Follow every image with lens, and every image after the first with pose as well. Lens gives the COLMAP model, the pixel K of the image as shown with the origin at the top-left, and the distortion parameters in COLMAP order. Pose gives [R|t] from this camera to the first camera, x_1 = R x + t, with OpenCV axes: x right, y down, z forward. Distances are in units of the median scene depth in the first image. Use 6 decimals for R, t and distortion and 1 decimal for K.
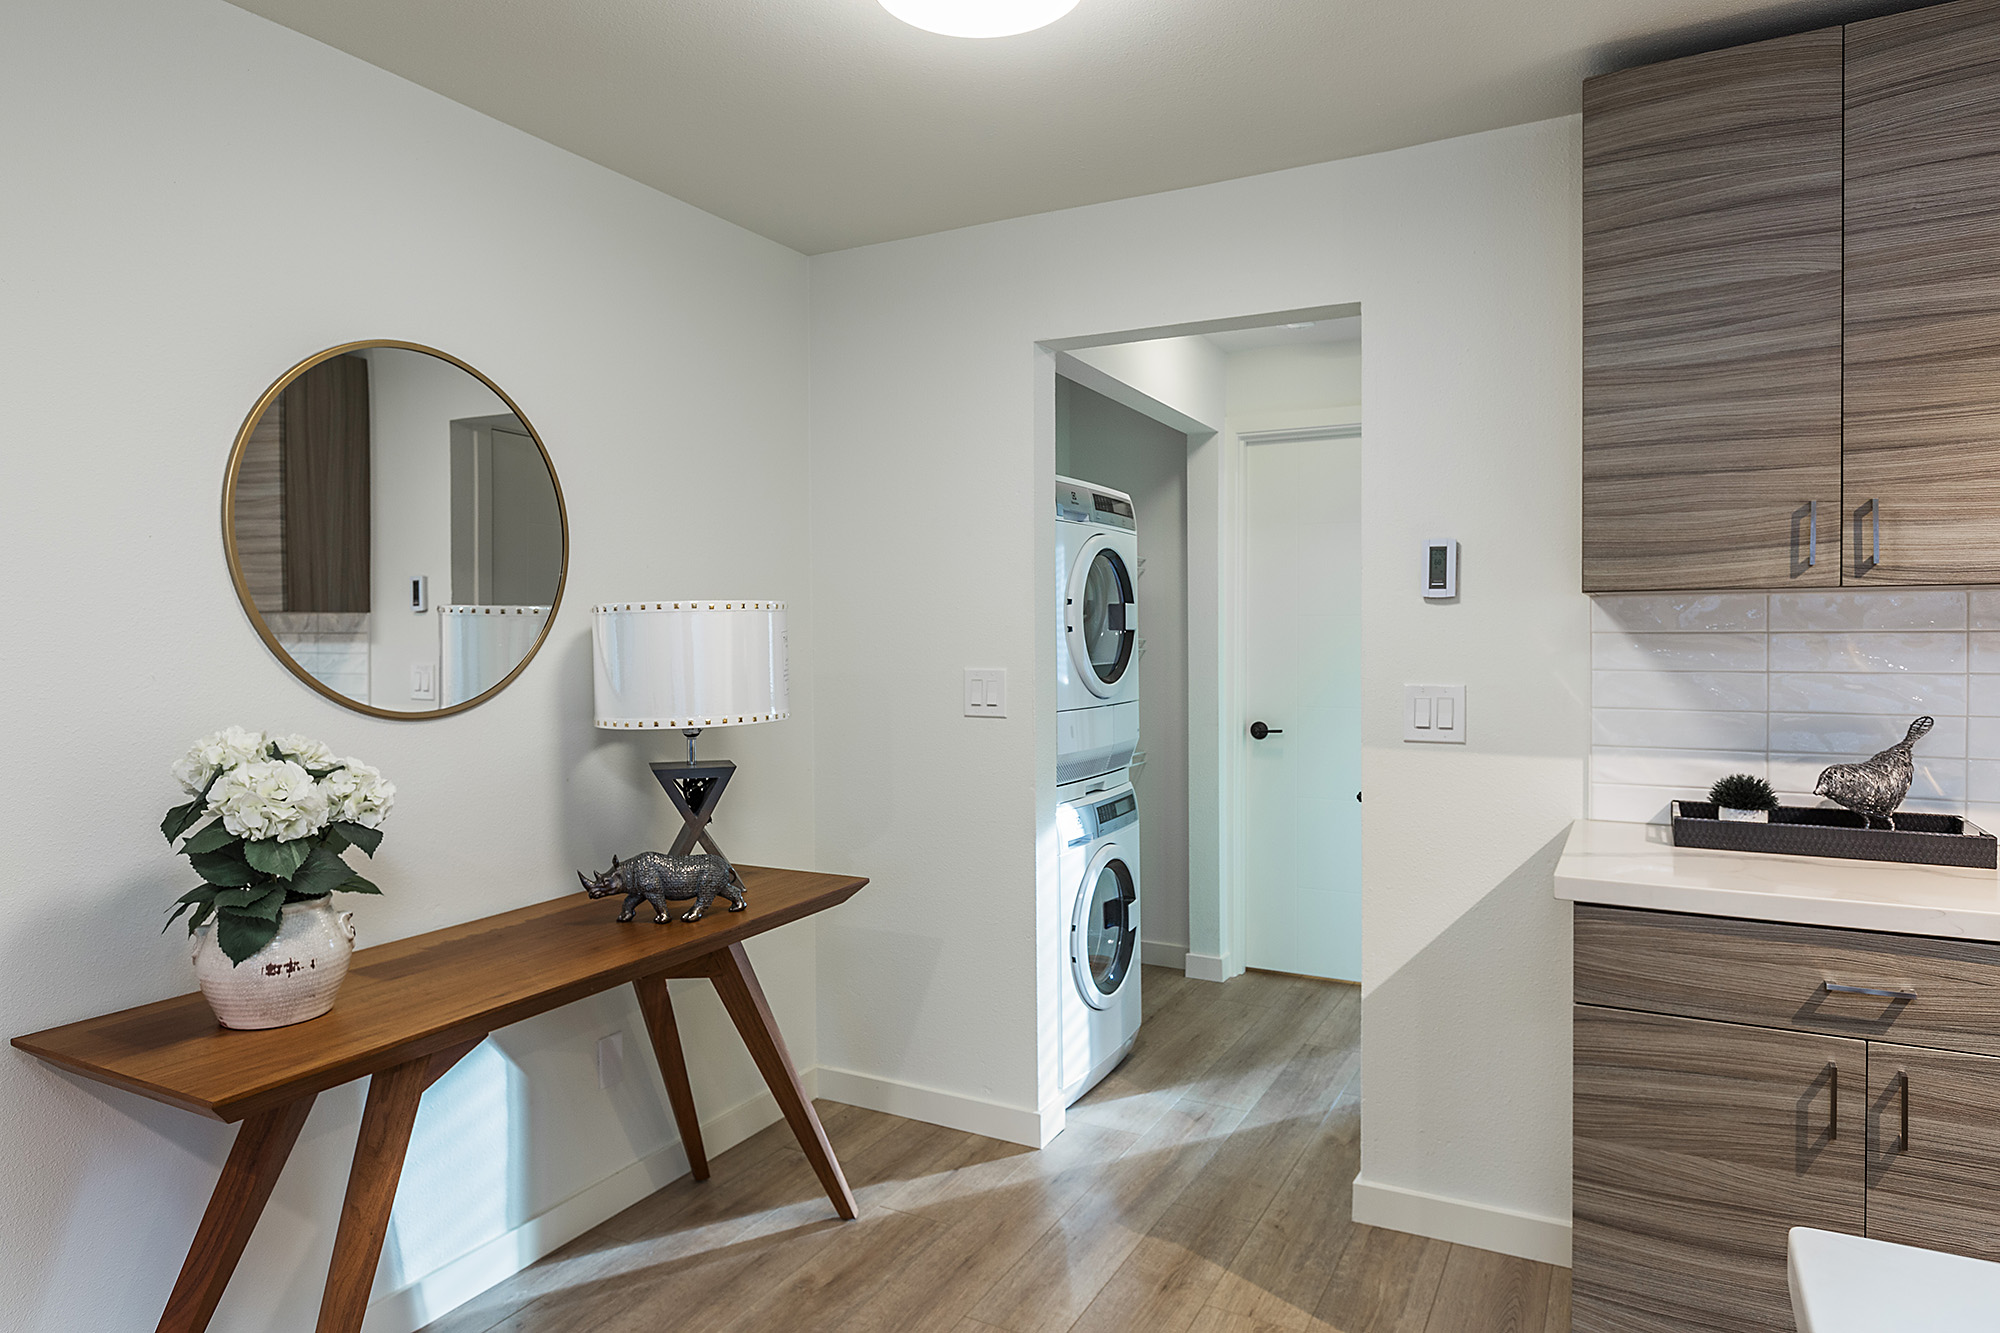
lens RADIAL K [[1195.8, 0, 996.1], [0, 1195.8, 655.7], [0, 0, 1]] dist [-0.004585, -0.000578]
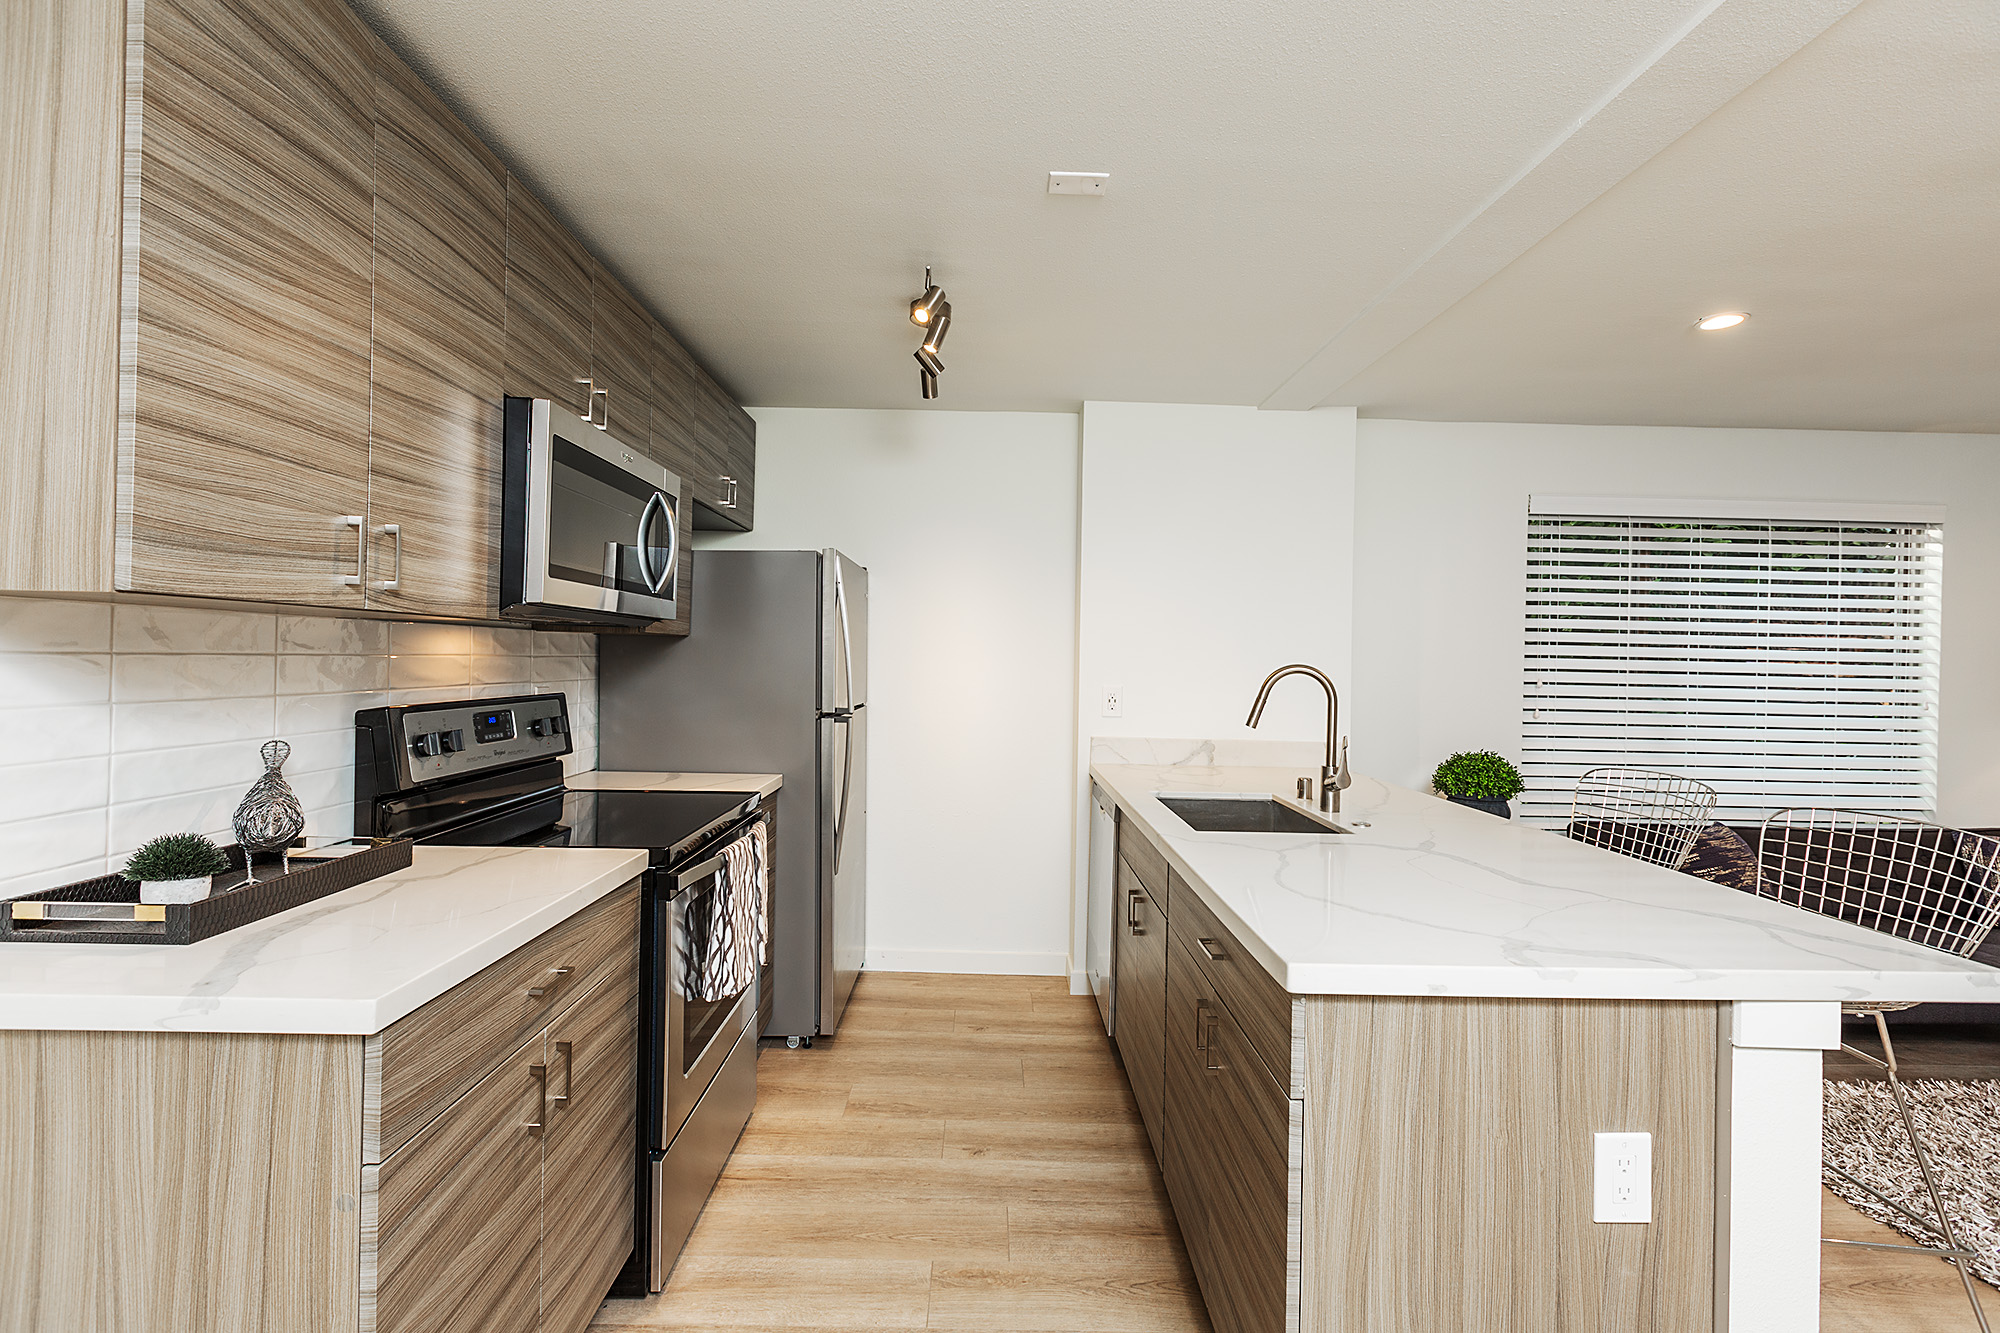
lens RADIAL K [[886.5, 0, 996.2], [0, 886.5, 660.1], [0, 0, 1]] dist [-0.001950, 0.000097]
pose [[-0.489055, -0.002108, 0.872250, -0.163558], [0.002898, 0.999988, 0.004042, -0.018071], [-0.872248, 0.004505, -0.489043, 0.885224]]
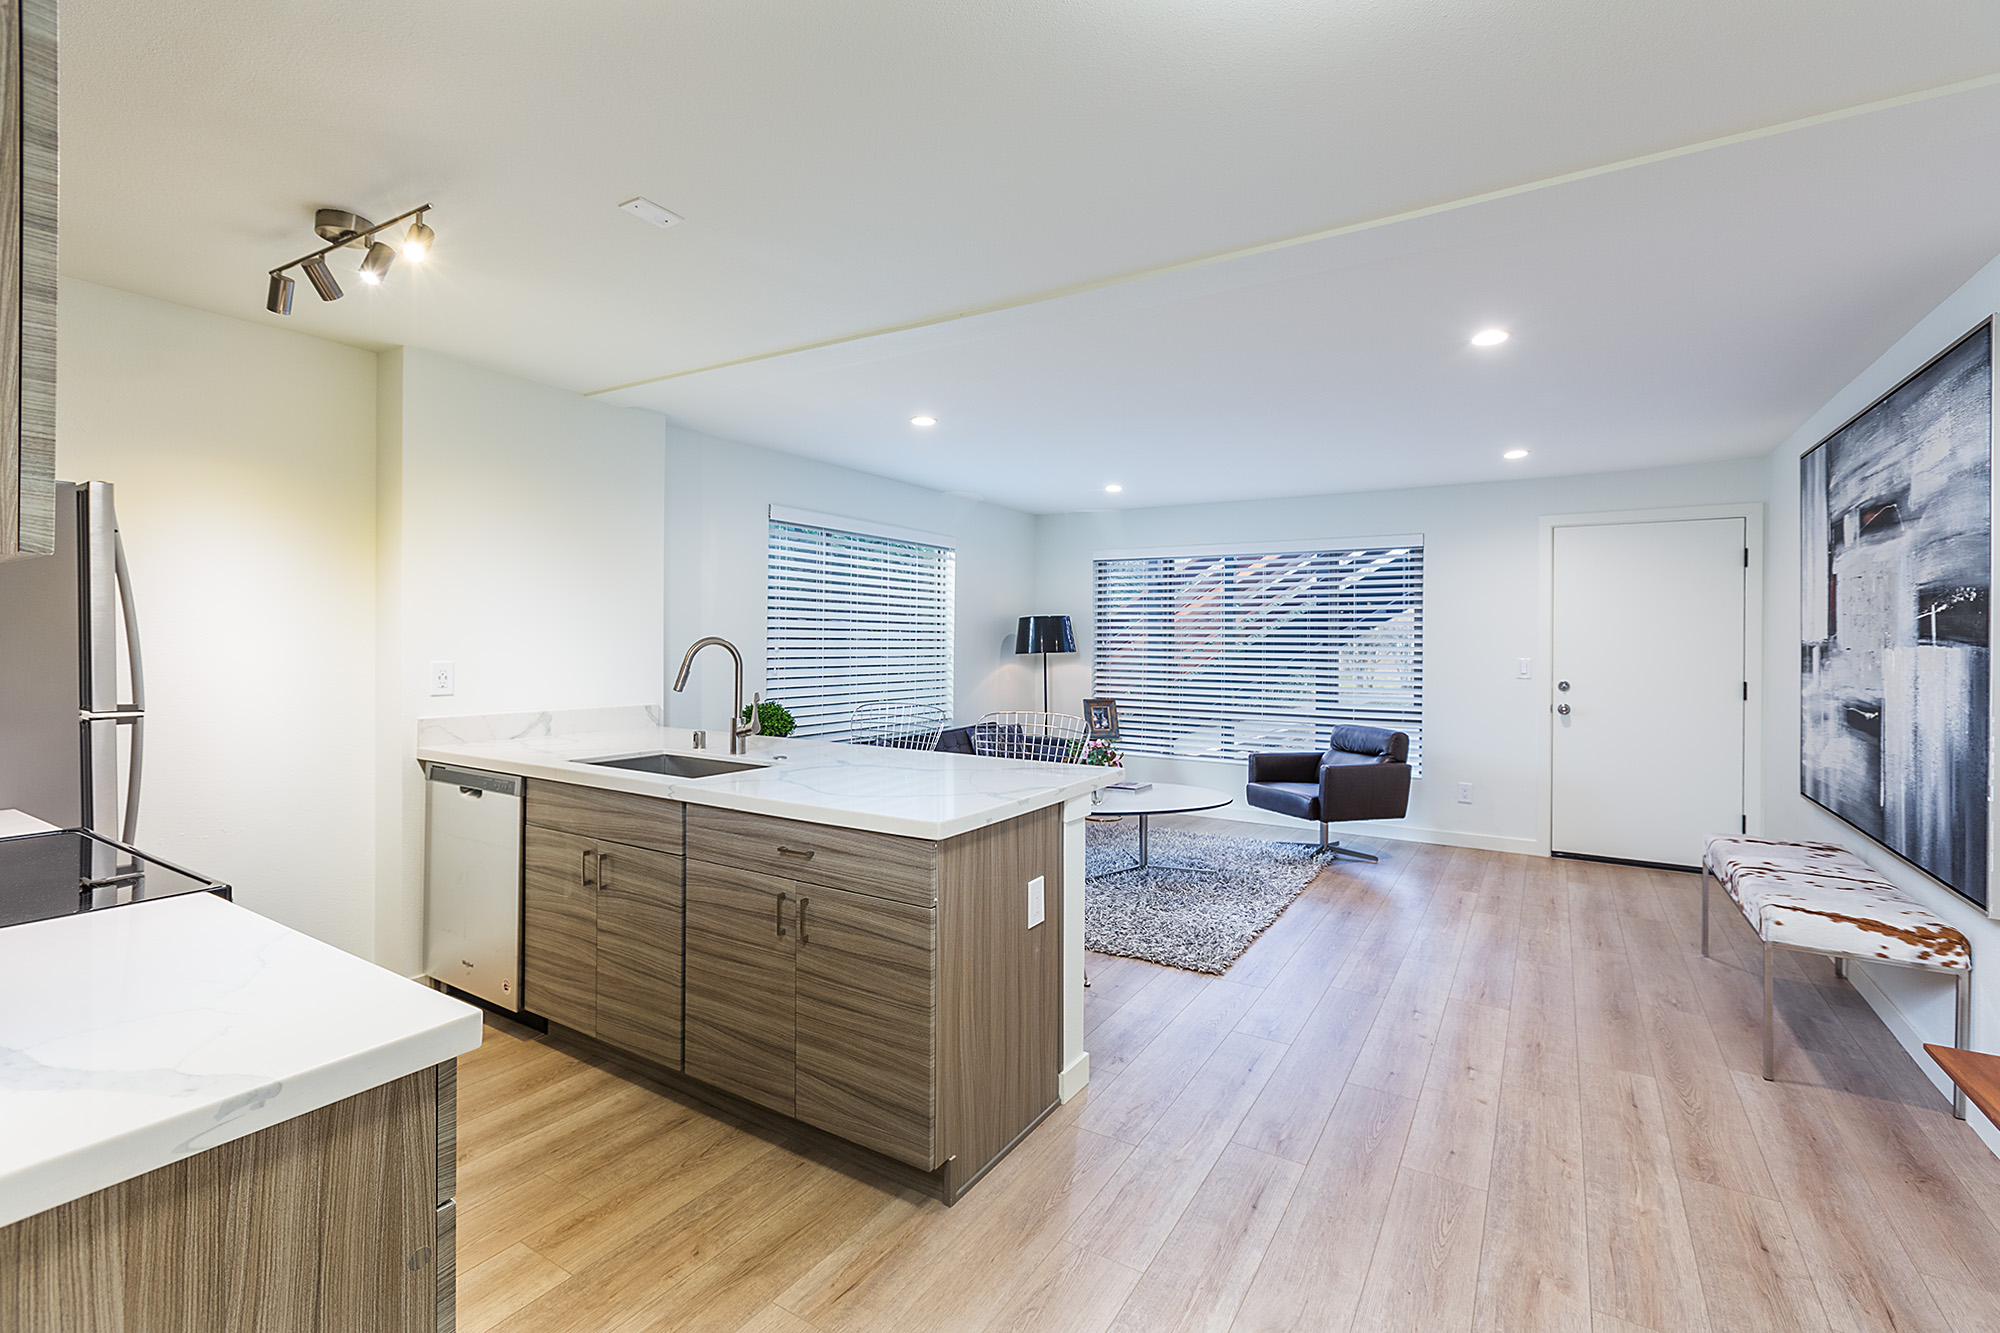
lens RADIAL K [[870.5, 0, 1004.1], [0, 870.5, 652.7], [0, 0, 1]] dist [0.000514, -0.000913]
pose [[-0.997929, 0.000241, 0.064329, 0.133661], [0.002428, 0.999422, 0.033915, -0.027579], [-0.064284, 0.034001, -0.997352, 1.370943]]
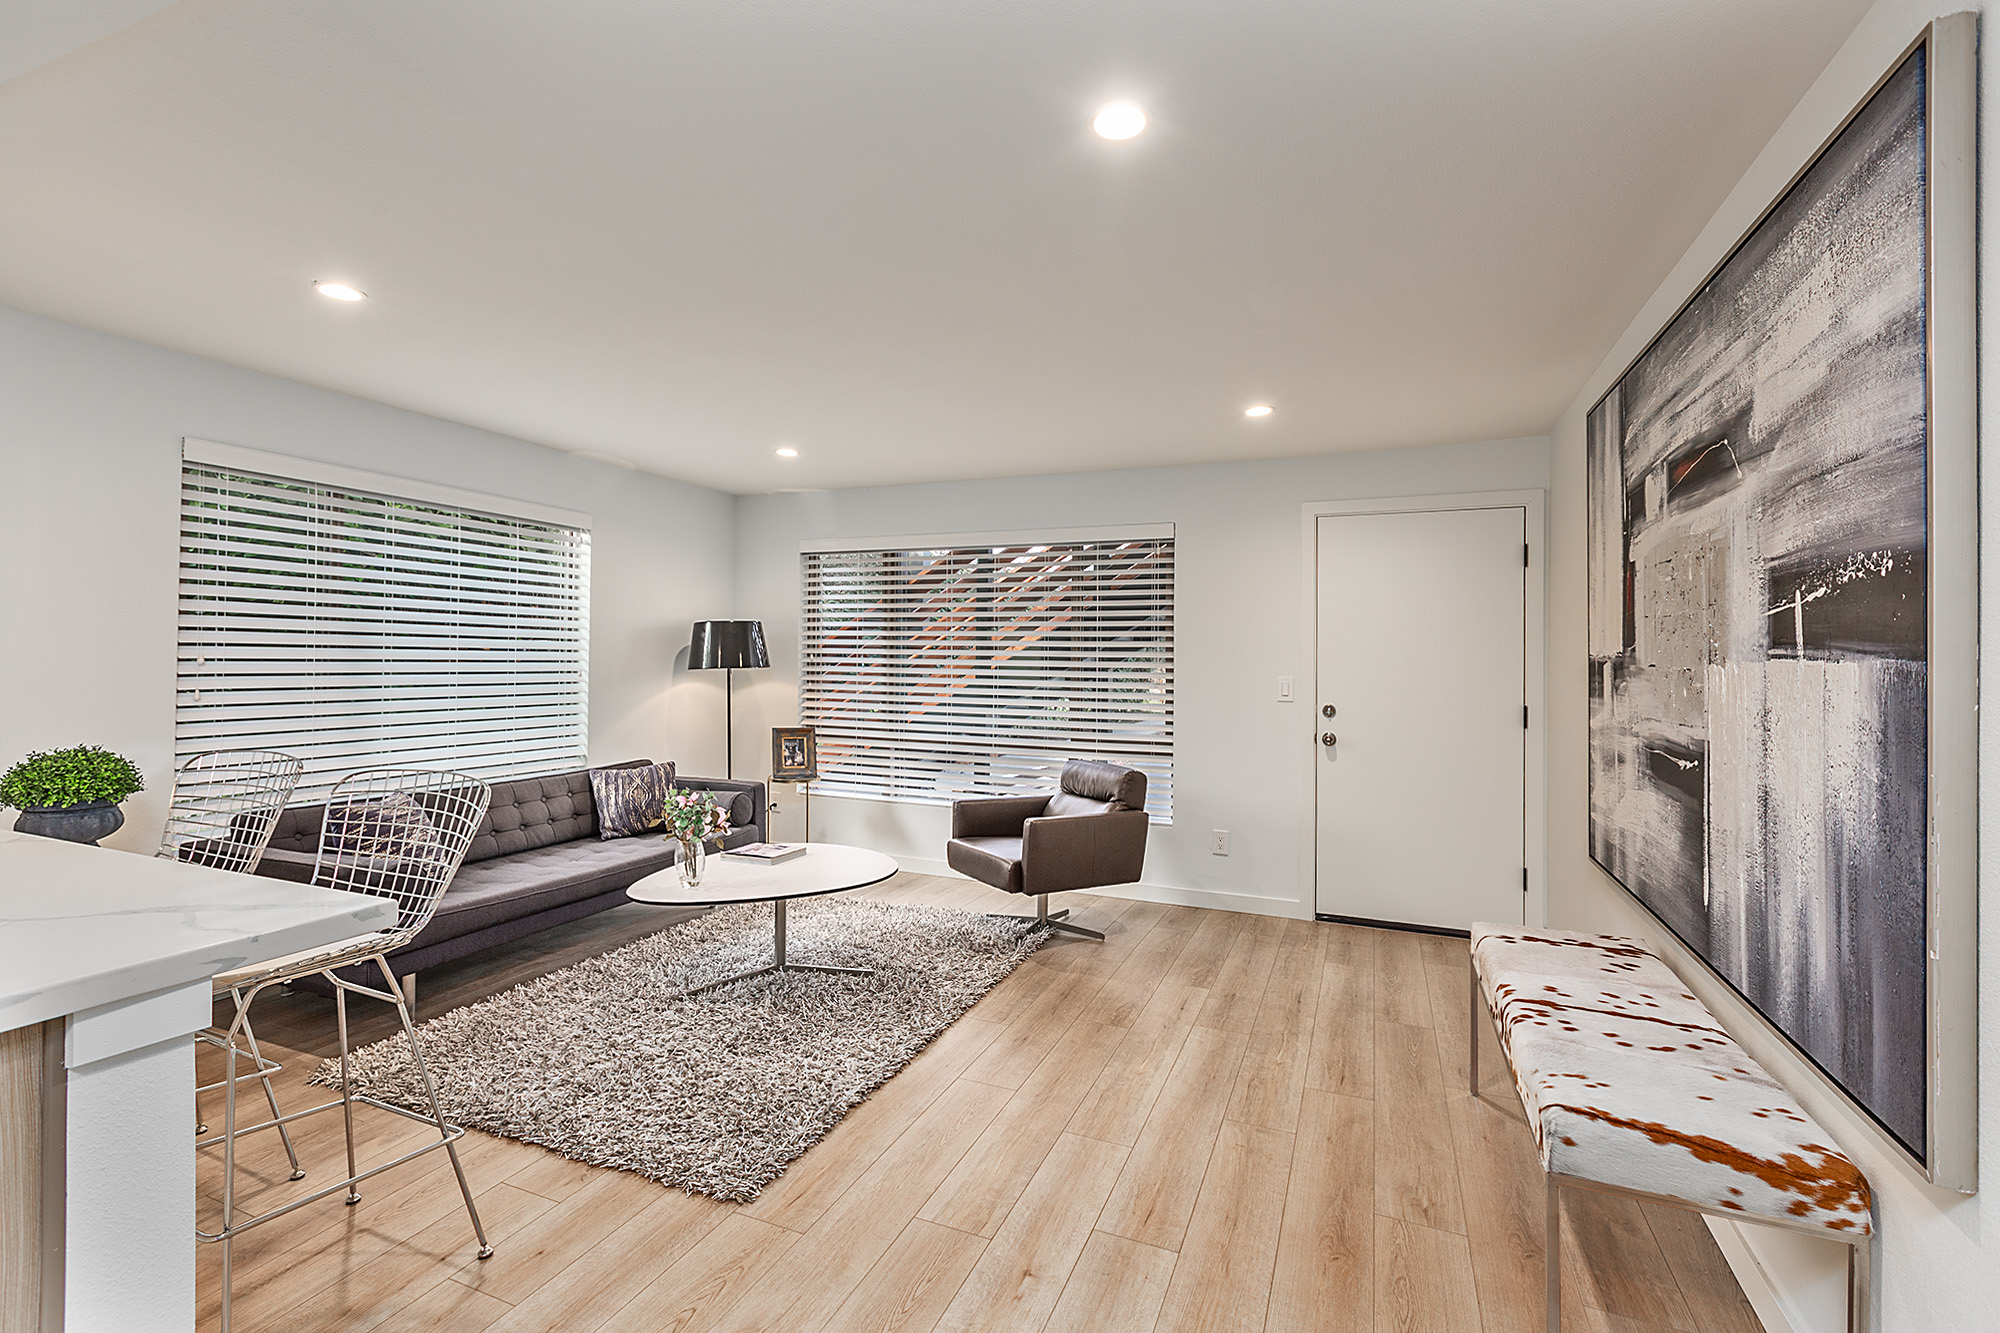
lens RADIAL K [[886.5, 0, 996.2], [0, 886.5, 660.1], [0, 0, 1]] dist [-0.001950, 0.000097]
pose [[-0.995234, -0.003920, -0.097441, -0.385084], [-0.006206, 0.999713, 0.023160, -0.003558], [0.097322, 0.023654, -0.994972, 0.695129]]
